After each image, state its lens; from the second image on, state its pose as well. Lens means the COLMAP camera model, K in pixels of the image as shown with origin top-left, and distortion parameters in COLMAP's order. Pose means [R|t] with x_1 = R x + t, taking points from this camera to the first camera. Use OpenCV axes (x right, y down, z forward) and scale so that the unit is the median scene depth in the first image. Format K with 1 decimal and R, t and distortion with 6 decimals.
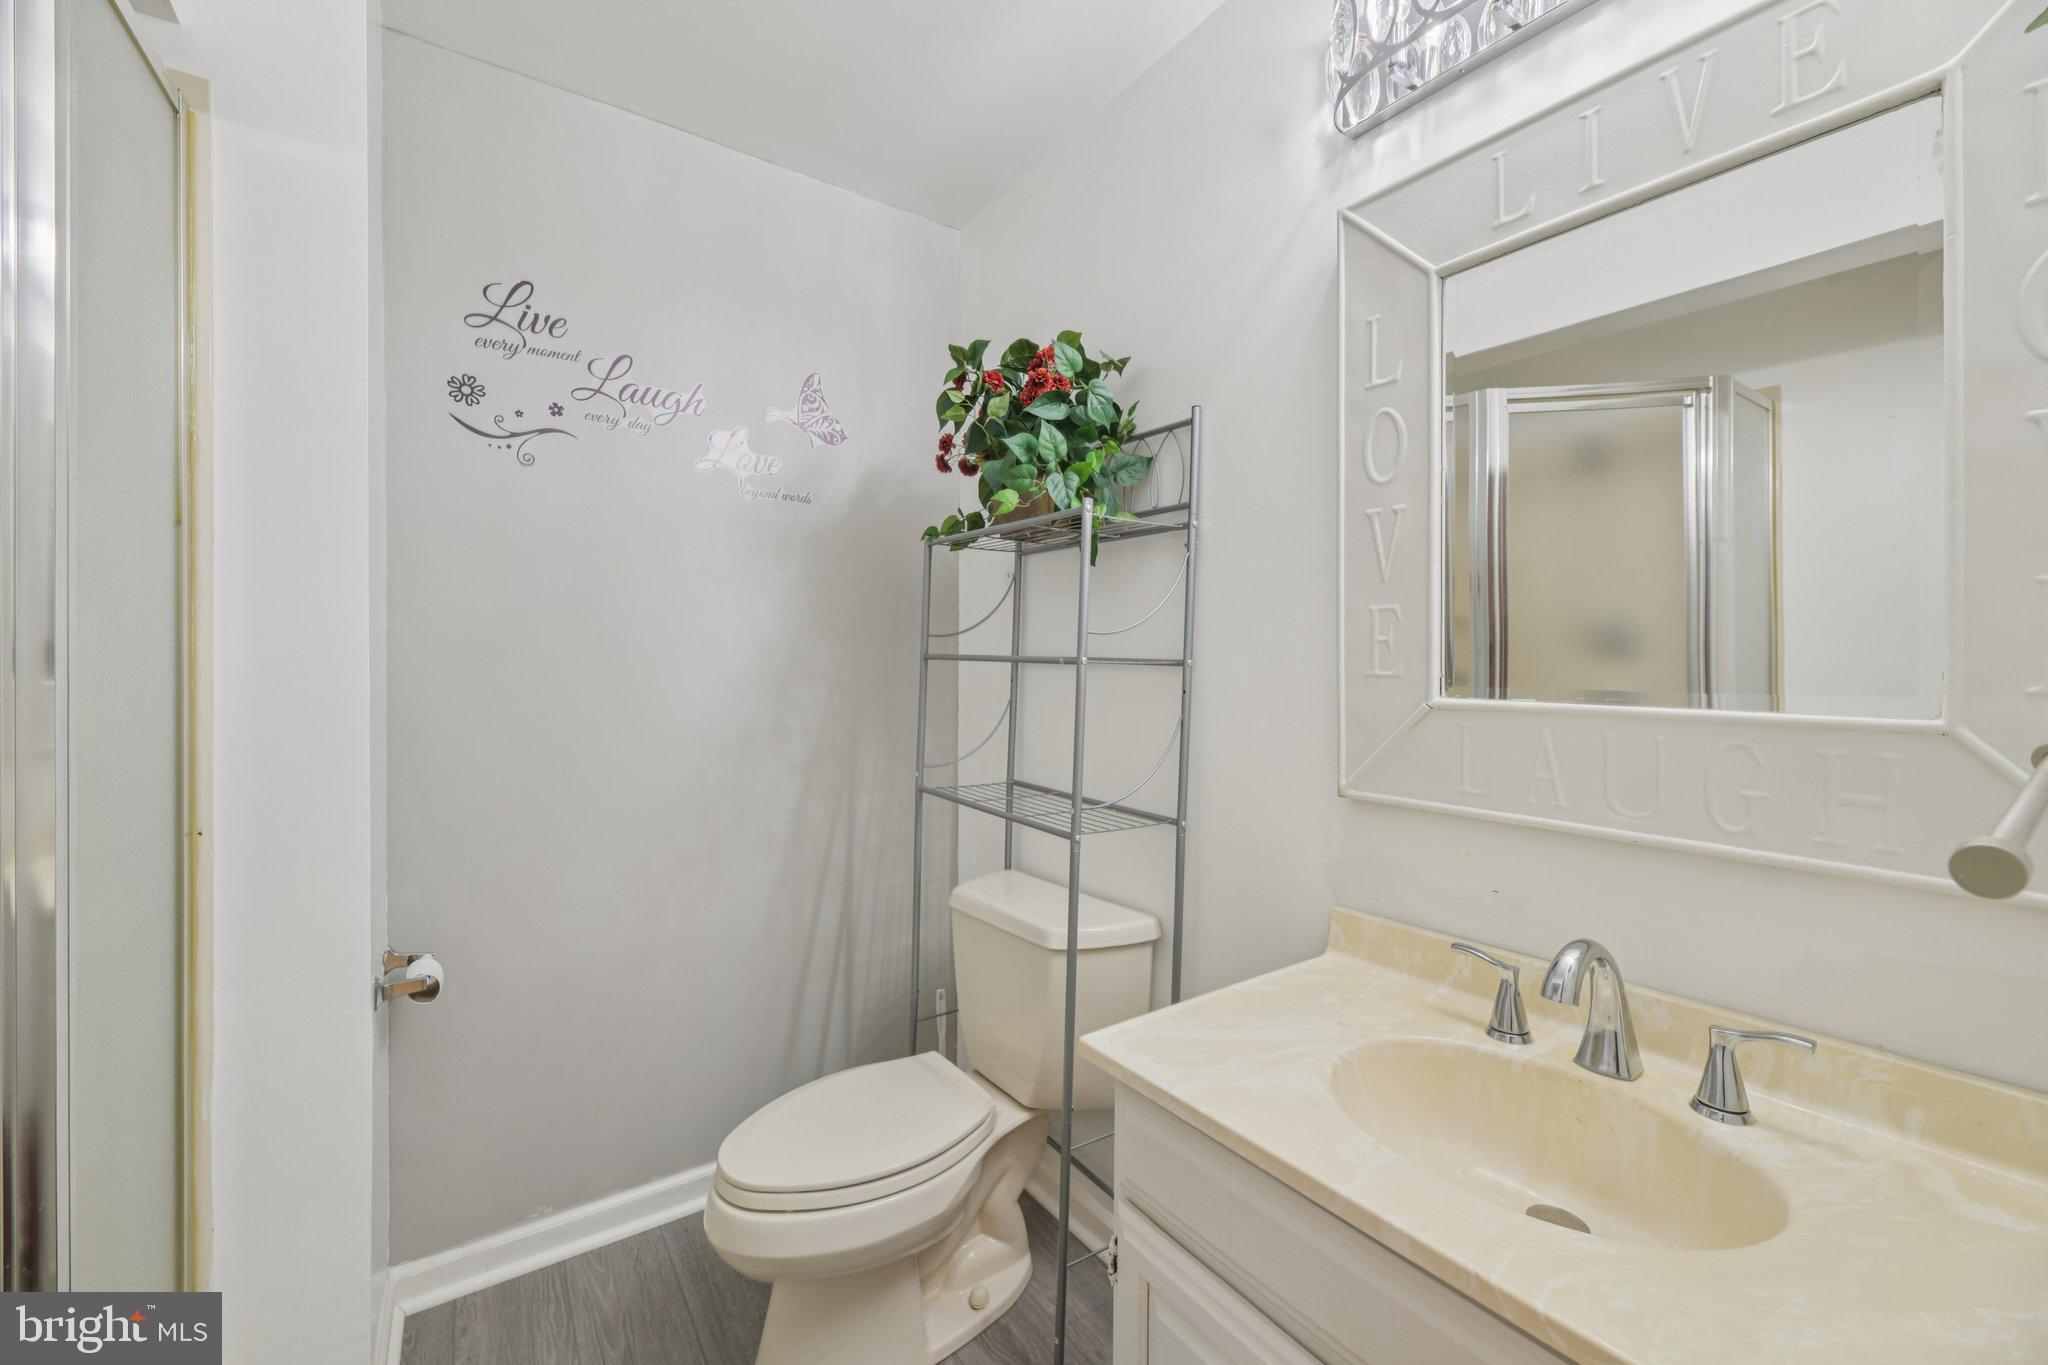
lens RADIAL K [[834.3, 0, 1024.0], [0, 834.3, 682.5], [0, 0, 1]] dist [0.004088, -0.003638]
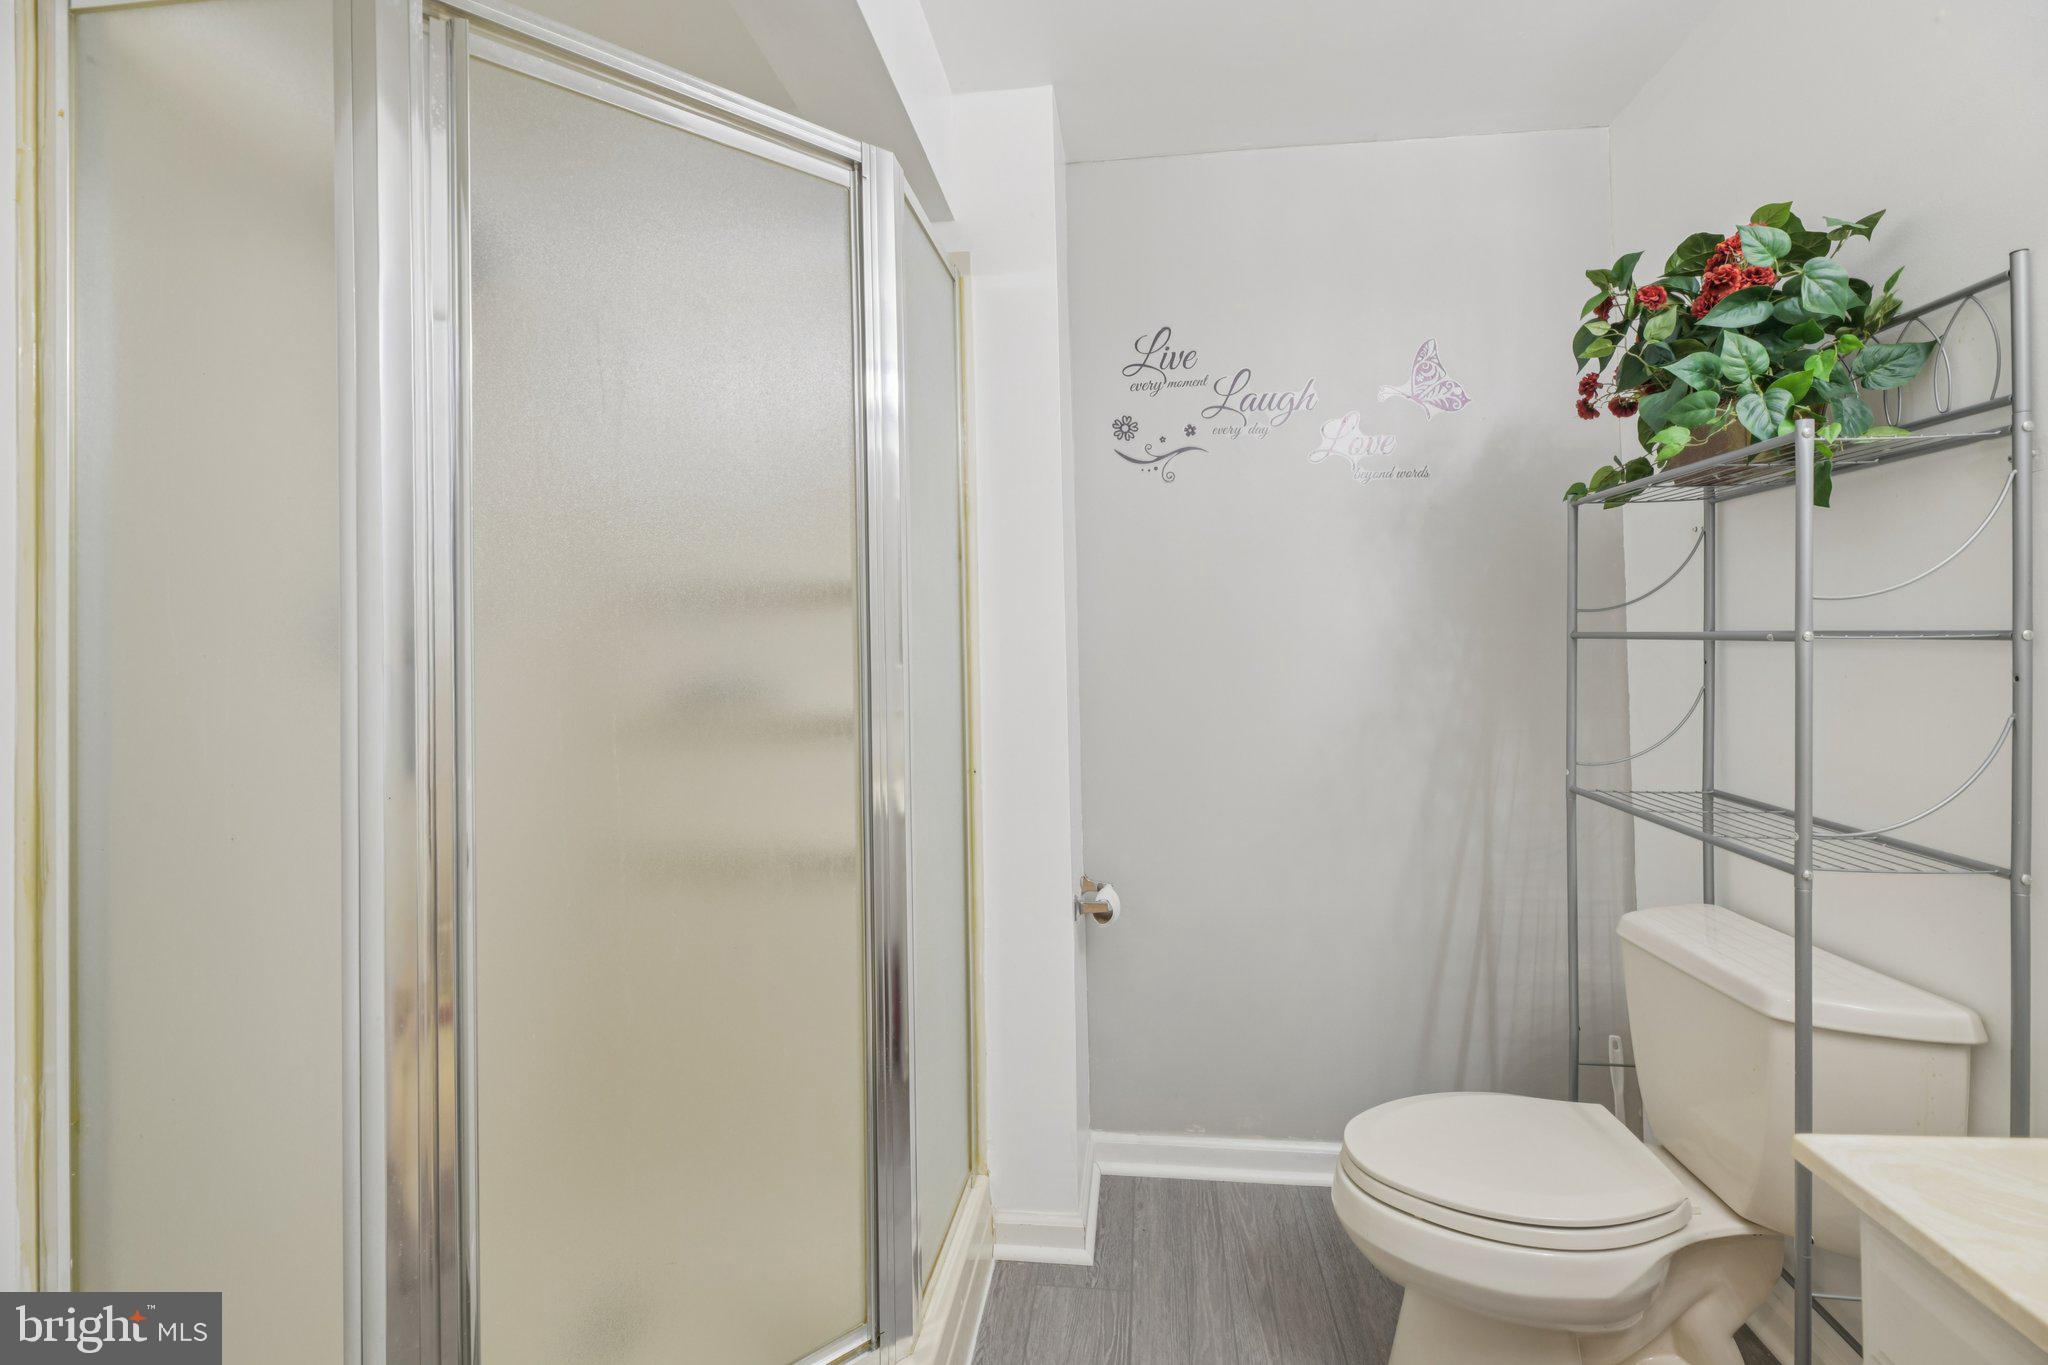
lens RADIAL K [[834.3, 0, 1024.0], [0, 834.3, 682.5], [0, 0, 1]] dist [0.004088, -0.003638]
pose [[0.747007, 0.011138, -0.664723, 0.042147], [0.002061, 0.999816, 0.019068, -0.000358], [0.664813, -0.015614, 0.746847, -0.022271]]
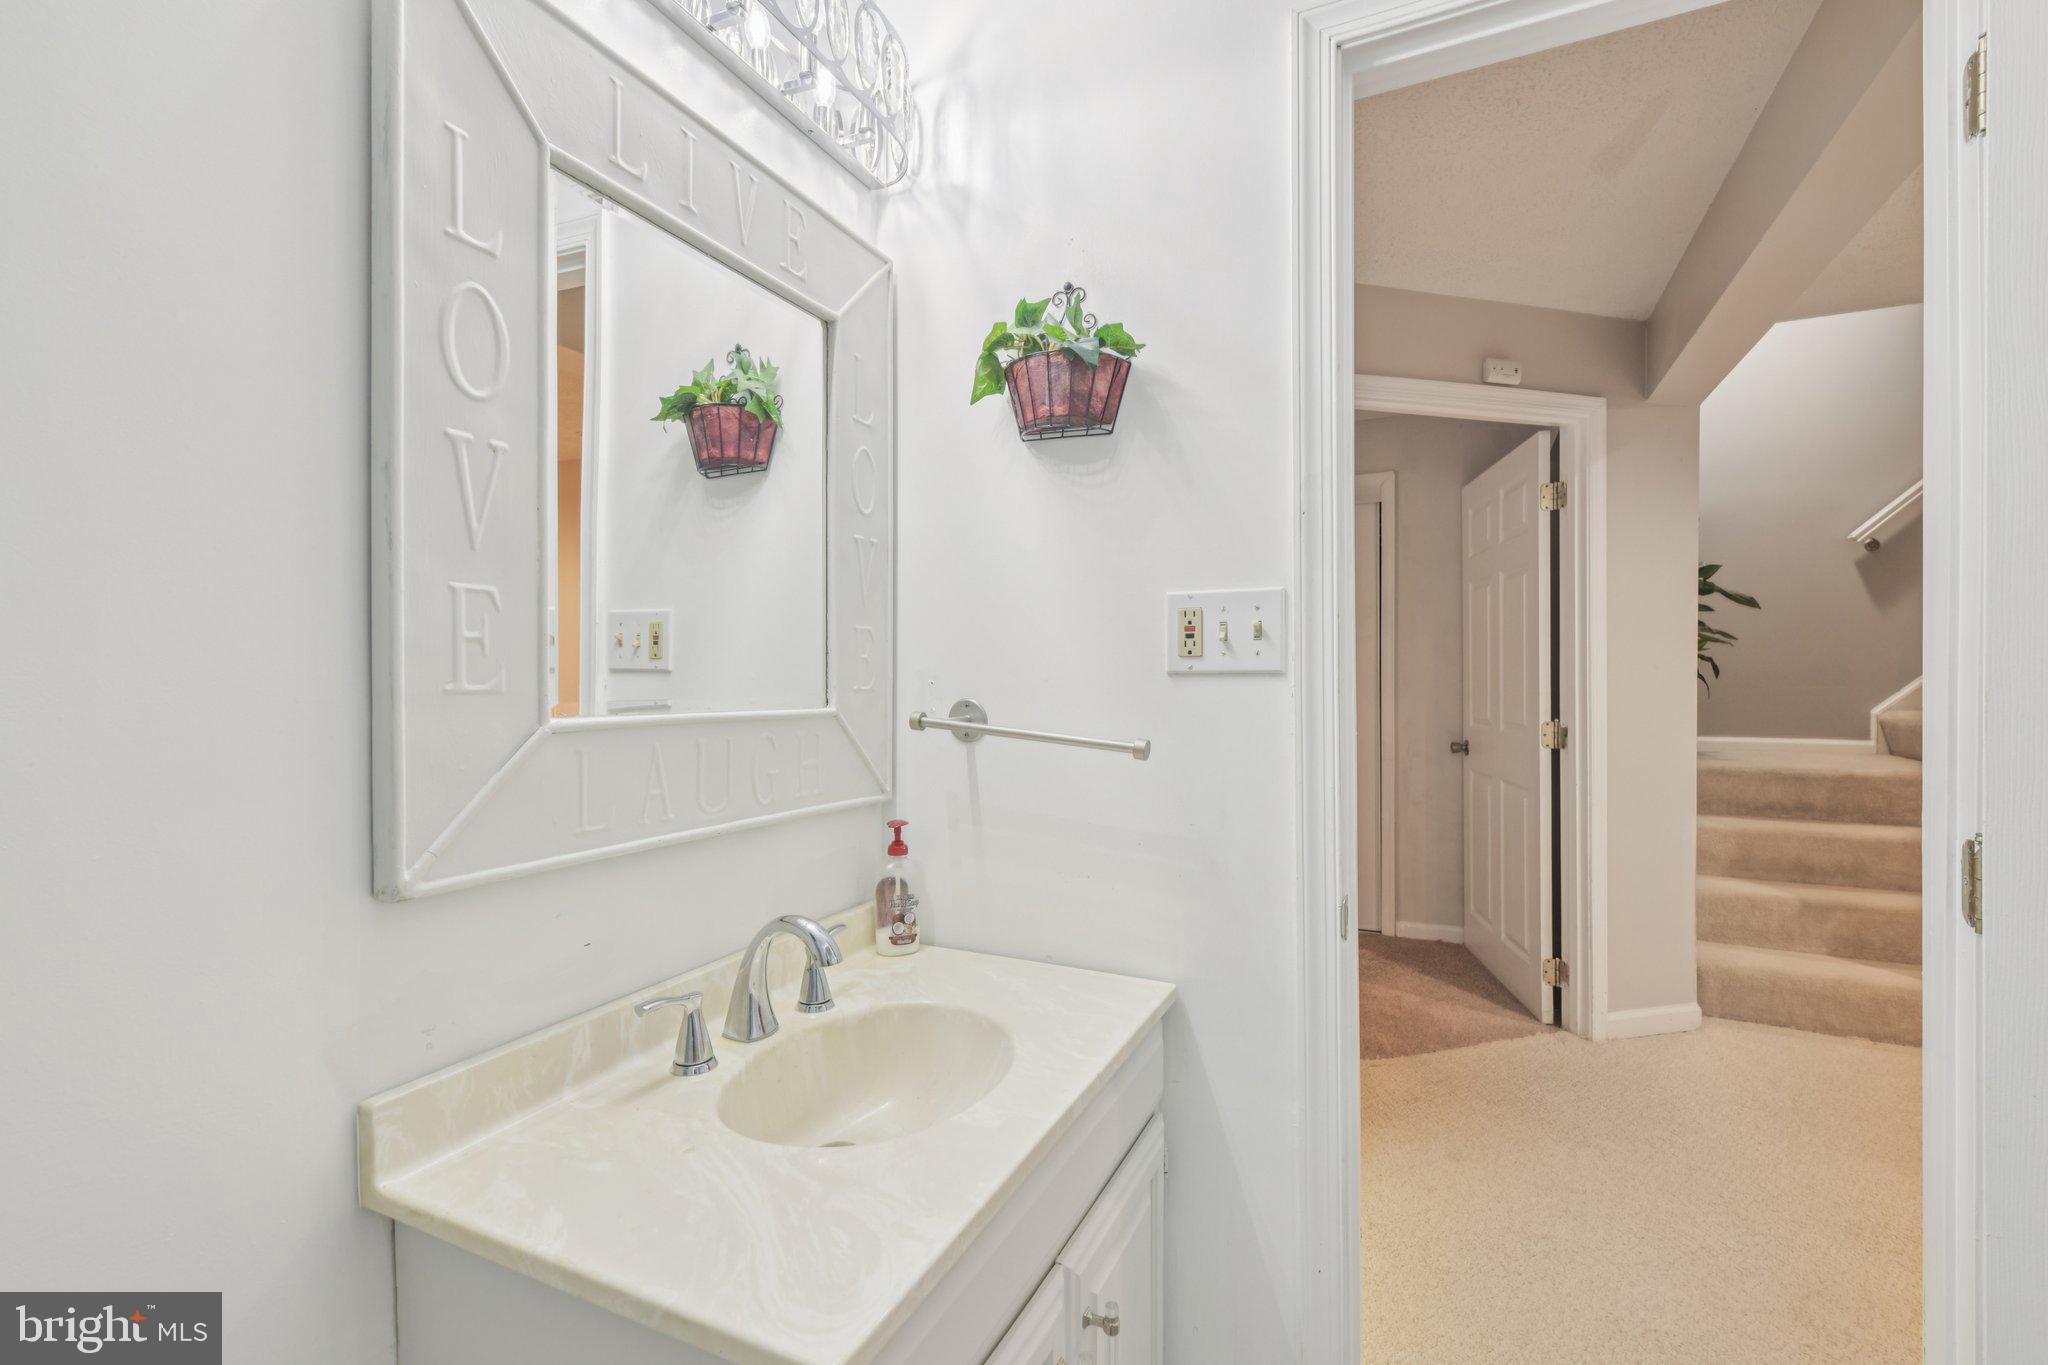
lens RADIAL K [[888.7, 0, 1024.0], [0, 888.7, 682.5], [0, 0, 1]] dist [0.000089, -0.000021]
pose [[-0.490281, -0.016228, 0.871414, -0.432009], [0.008570, 0.999689, 0.023439, -0.030862], [-0.871522, 0.018959, -0.489989, 1.065570]]
